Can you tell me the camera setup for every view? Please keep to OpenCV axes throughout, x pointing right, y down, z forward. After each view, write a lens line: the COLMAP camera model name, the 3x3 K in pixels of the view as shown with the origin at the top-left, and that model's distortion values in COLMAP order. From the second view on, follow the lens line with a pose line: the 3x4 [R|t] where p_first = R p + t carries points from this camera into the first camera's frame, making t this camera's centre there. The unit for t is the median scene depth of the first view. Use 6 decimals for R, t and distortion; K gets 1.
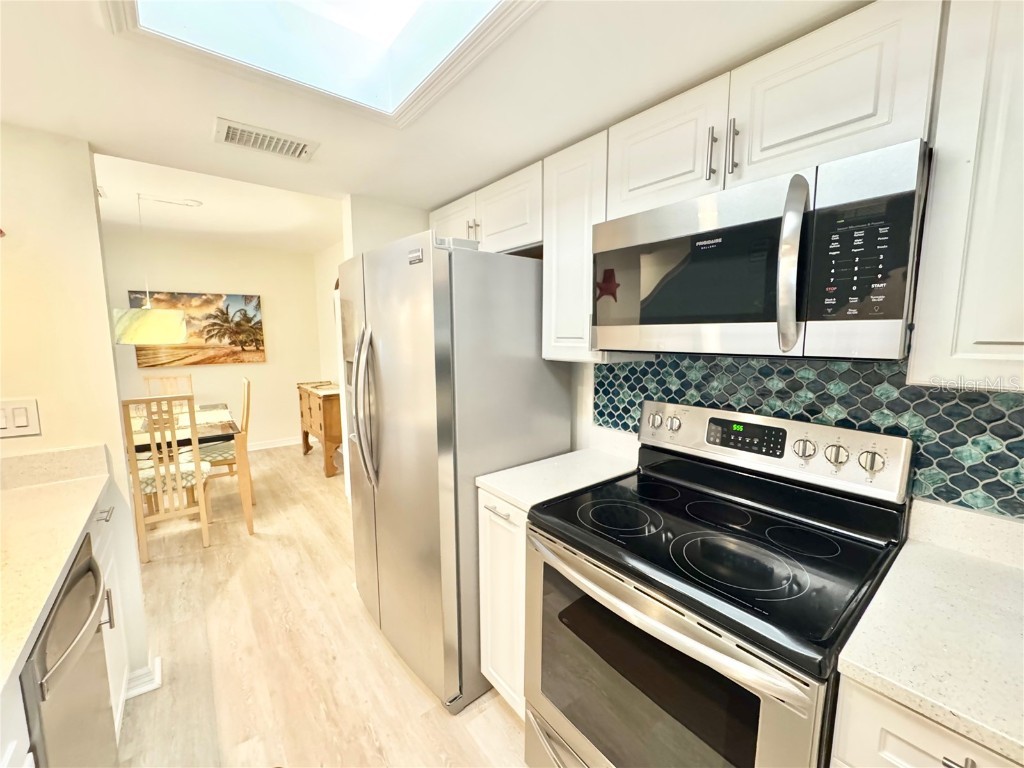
lens RADIAL K [[413.2, 0, 512.0], [0, 413.2, 384.0], [0, 0, 1]] dist [-0.002277, -0.000283]
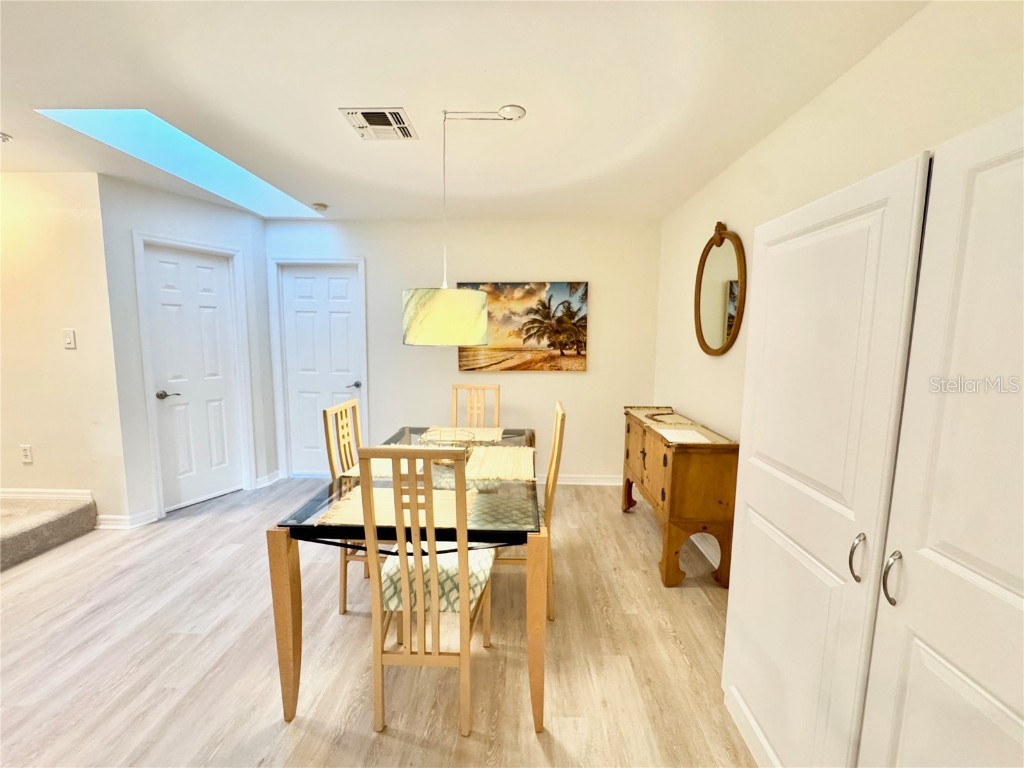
lens RADIAL K [[413.2, 0, 512.0], [0, 413.2, 384.0], [0, 0, 1]] dist [-0.002277, -0.000283]
pose [[0.762369, 0.082309, -0.641887, -0.243200], [-0.088687, 0.995809, 0.022360, -0.039335], [0.641037, 0.039880, 0.766473, 0.382121]]
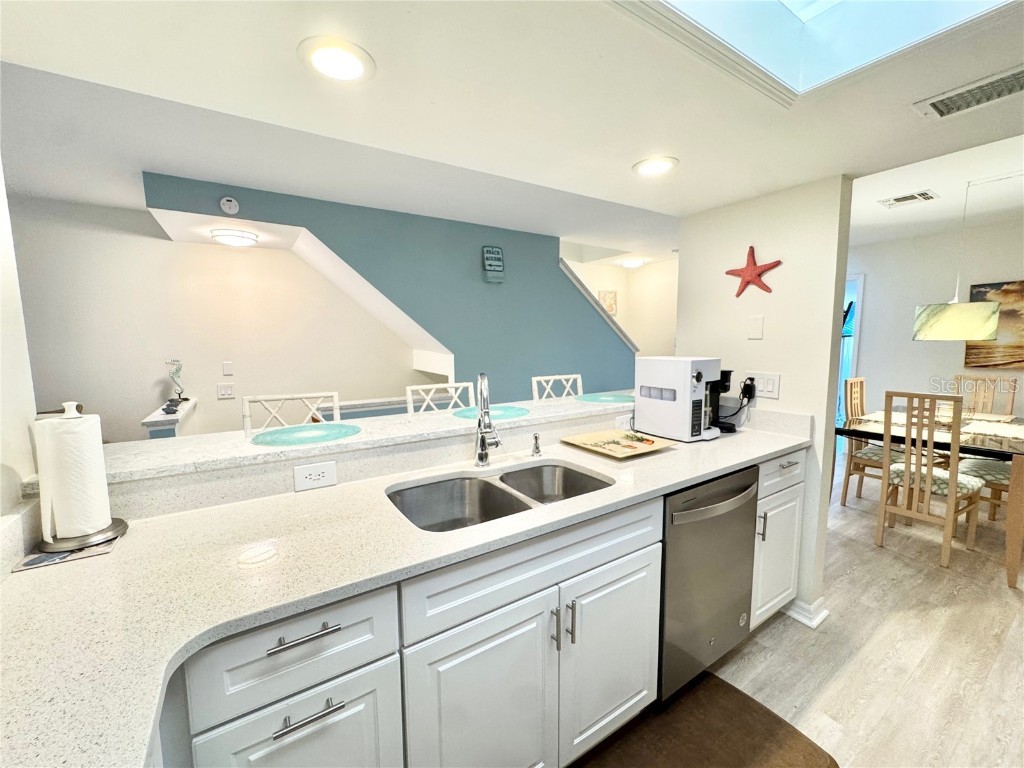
lens RADIAL K [[413.2, 0, 512.0], [0, 413.2, 384.0], [0, 0, 1]] dist [-0.002277, -0.000283]
pose [[-0.097088, 0.107772, -0.989424, 0.119749], [-0.108916, 0.986999, 0.118196, -0.000007], [0.989298, 0.119239, -0.084087, 0.061716]]
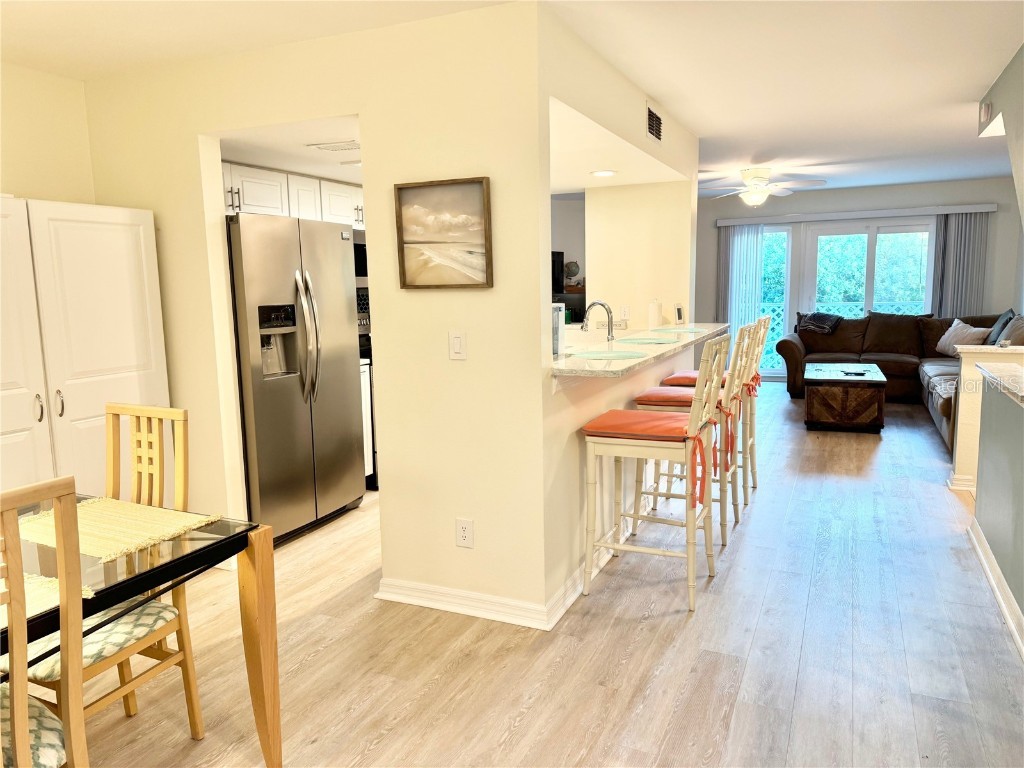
lens RADIAL K [[726.1, 0, 512.0], [0, 726.1, 384.0], [0, 0, 1]] dist [-0.001198, -0.000414]
pose [[-0.443084, -0.126072, 0.887571, -1.026222], [0.129872, 0.970591, 0.202698, -0.063922], [-0.887023, 0.205083, -0.413681, 0.541341]]
